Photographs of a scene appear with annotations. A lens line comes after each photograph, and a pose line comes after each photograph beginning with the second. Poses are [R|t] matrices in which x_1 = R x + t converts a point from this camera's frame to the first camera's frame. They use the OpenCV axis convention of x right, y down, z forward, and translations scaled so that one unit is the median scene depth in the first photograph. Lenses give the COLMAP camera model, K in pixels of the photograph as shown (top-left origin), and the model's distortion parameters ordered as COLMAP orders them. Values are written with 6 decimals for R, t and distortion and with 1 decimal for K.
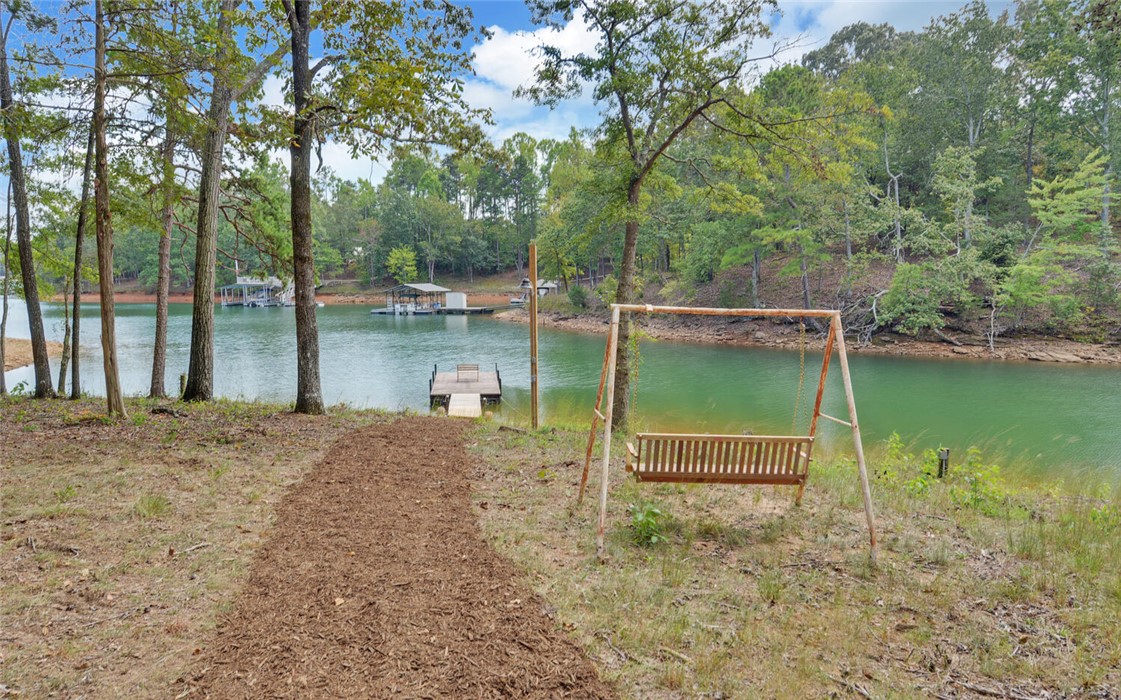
lens RADIAL K [[738.4, 0, 560.5], [0, 738.4, 350.0], [0, 0, 1]] dist [0.005292, 0.002203]
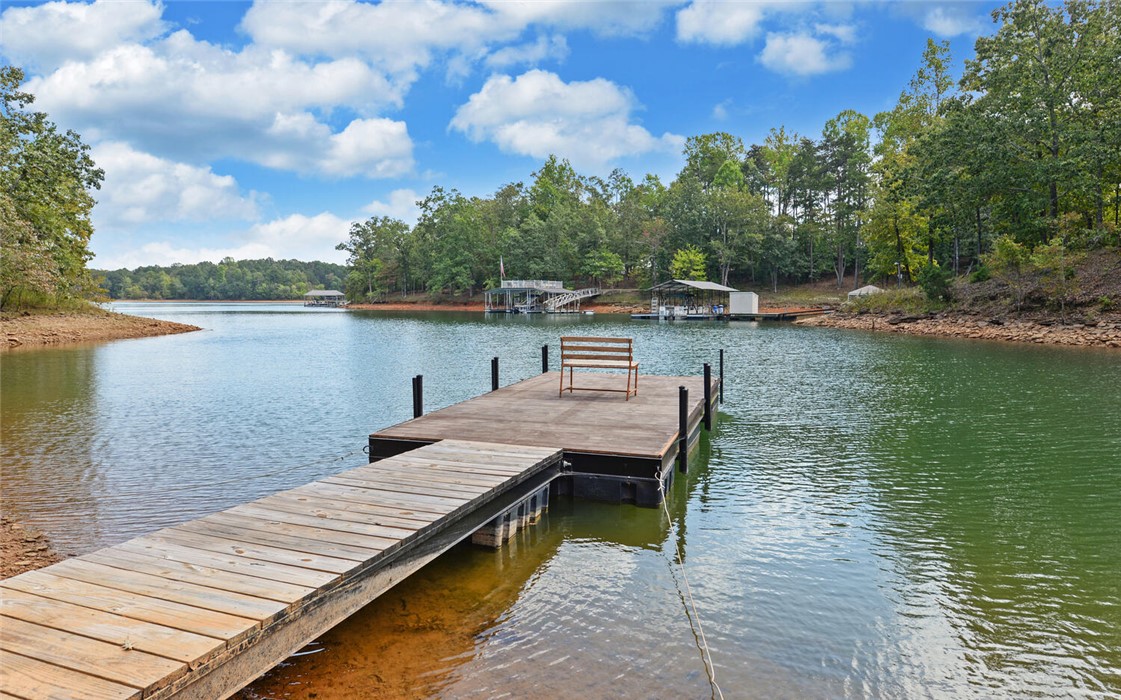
lens RADIAL K [[738.4, 0, 560.5], [0, 738.4, 350.0], [0, 0, 1]] dist [0.005292, 0.002203]
pose [[0.913055, 0.032605, -0.406530, -0.005130], [-0.050180, 0.998207, -0.032643, 0.009182], [0.404736, 0.050205, 0.913054, 0.179020]]
